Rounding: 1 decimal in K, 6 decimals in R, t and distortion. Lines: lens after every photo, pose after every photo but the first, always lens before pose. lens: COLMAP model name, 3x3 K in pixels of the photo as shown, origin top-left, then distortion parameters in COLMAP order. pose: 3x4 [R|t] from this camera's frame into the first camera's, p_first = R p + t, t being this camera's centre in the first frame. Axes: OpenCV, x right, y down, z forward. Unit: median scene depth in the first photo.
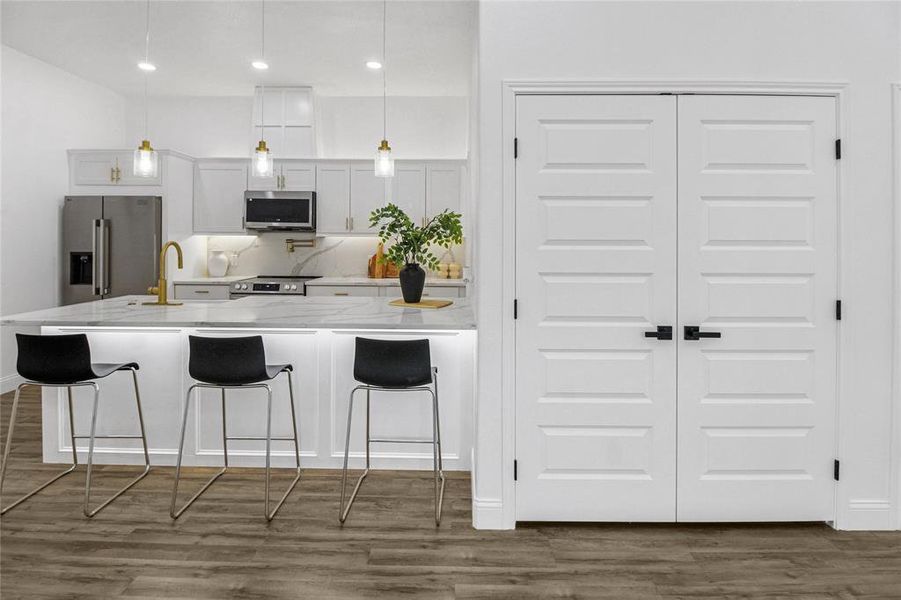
lens RADIAL K [[433.7, 0, 434.1], [0, 433.7, 249.7], [0, 0, 1]] dist [-0.012583, -0.004146]
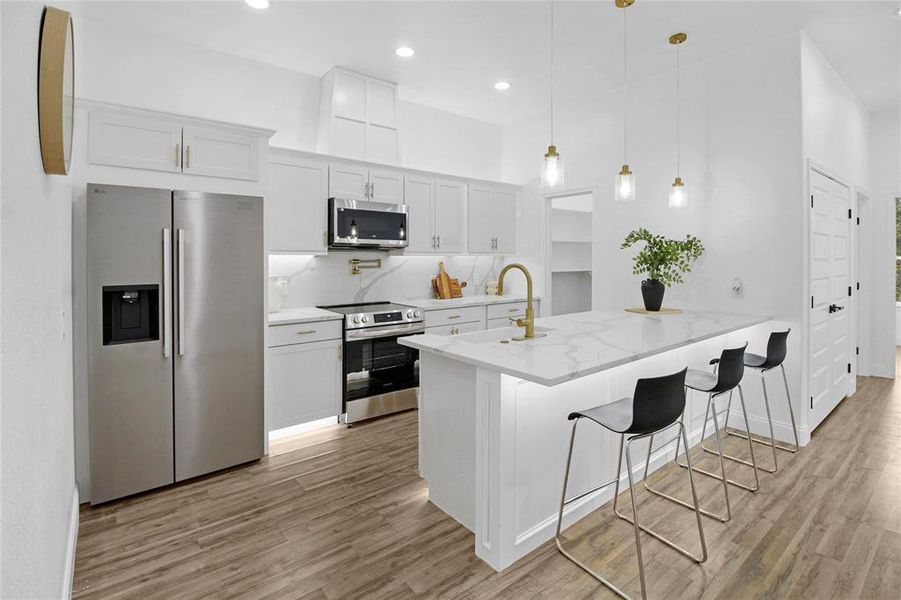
lens RADIAL K [[433.7, 0, 457.8], [0, 433.7, 266.7], [0, 0, 1]] dist [-0.012583, -0.004146]
pose [[0.767418, -0.020327, 0.640825, -0.847210], [0.019578, 0.999774, 0.008268, -0.015073], [-0.640848, 0.006201, 0.767642, 0.285254]]
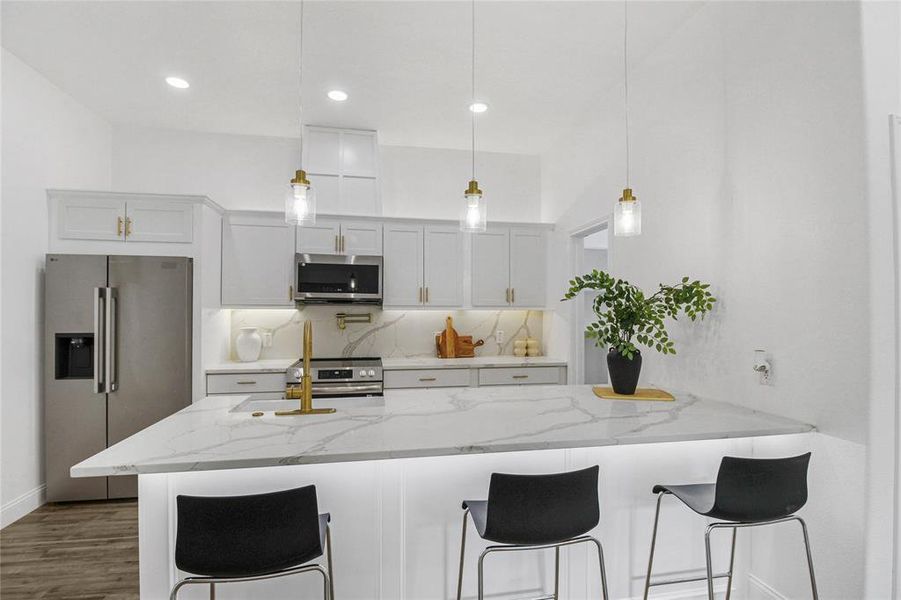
lens RADIAL K [[433.7, 0, 450.9], [0, 433.7, 313.8], [0, 0, 1]] dist [-0.012583, -0.004146]
pose [[0.980850, -0.004462, 0.194714, -0.343520], [0.007548, 0.999857, -0.015112, -0.011019], [-0.194619, 0.016292, 0.980744, 0.179733]]
